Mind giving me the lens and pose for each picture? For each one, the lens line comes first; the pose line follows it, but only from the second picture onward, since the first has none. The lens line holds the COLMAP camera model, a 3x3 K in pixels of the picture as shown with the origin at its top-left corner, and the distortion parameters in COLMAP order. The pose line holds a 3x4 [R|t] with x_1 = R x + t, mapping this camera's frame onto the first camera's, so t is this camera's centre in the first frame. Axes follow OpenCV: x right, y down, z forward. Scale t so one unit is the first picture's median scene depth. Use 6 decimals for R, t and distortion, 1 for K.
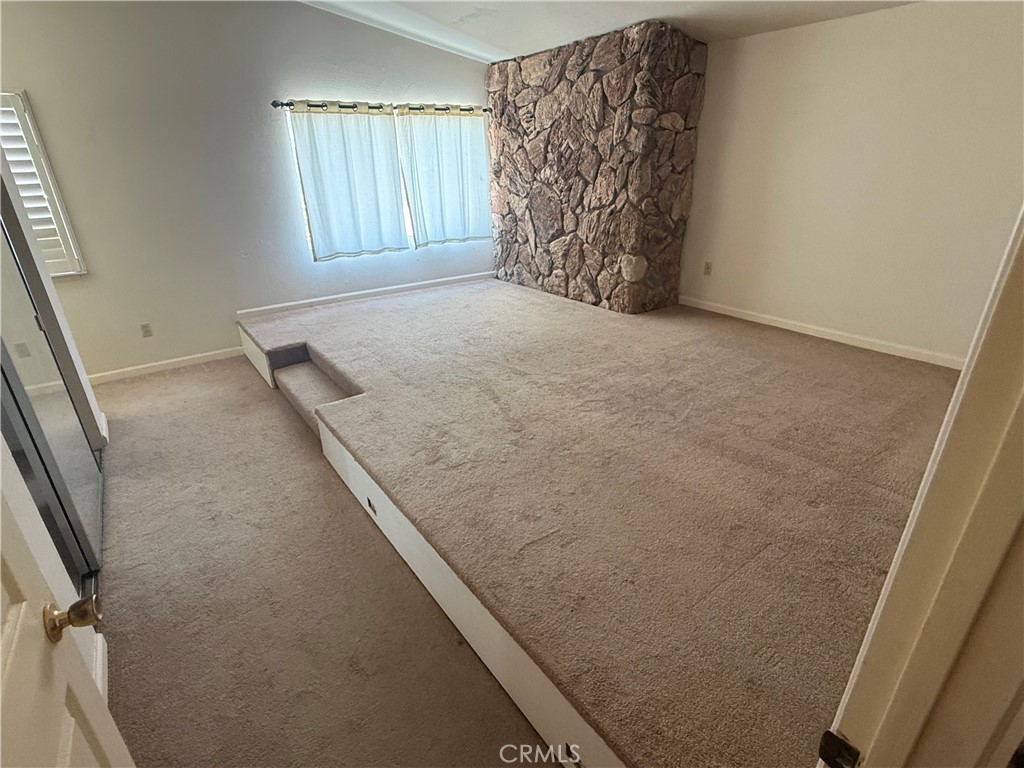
lens RADIAL K [[511.1, 0, 512.0], [0, 511.1, 384.0], [0, 0, 1]] dist [-0.000769, -0.010051]
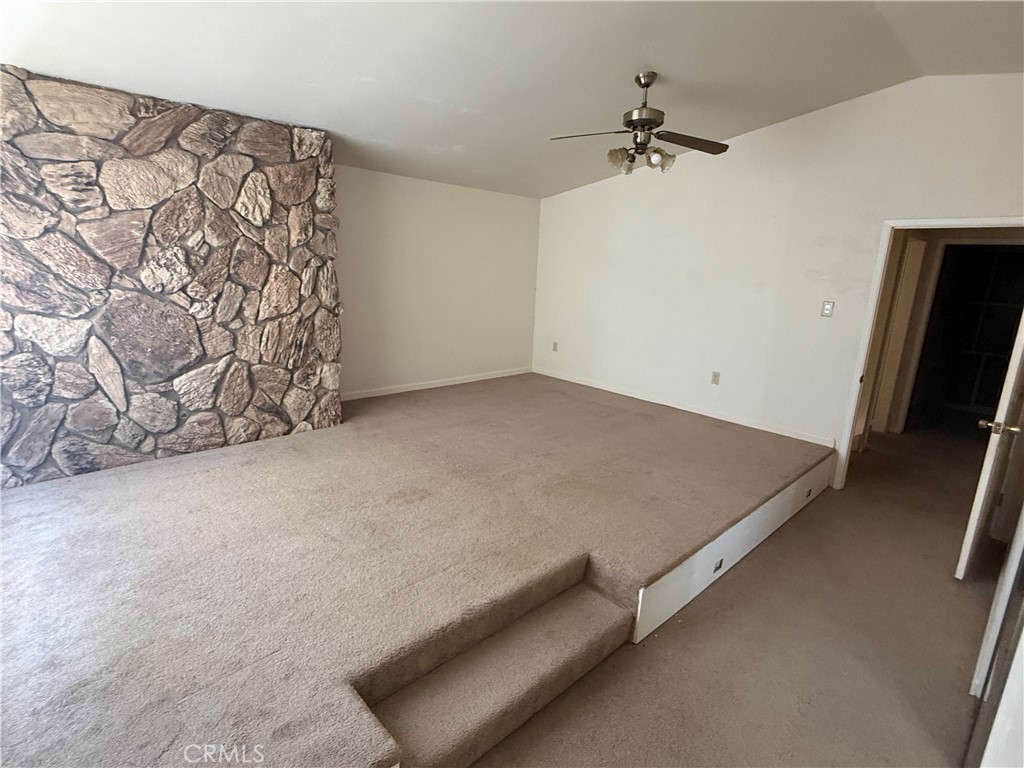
lens RADIAL K [[511.1, 0, 512.0], [0, 511.1, 384.0], [0, 0, 1]] dist [-0.000769, -0.010051]
pose [[-0.125303, -0.210938, 0.969435, -0.650058], [0.358378, 0.901535, 0.242485, -0.298565], [-0.925129, 0.377809, -0.037369, 0.691402]]
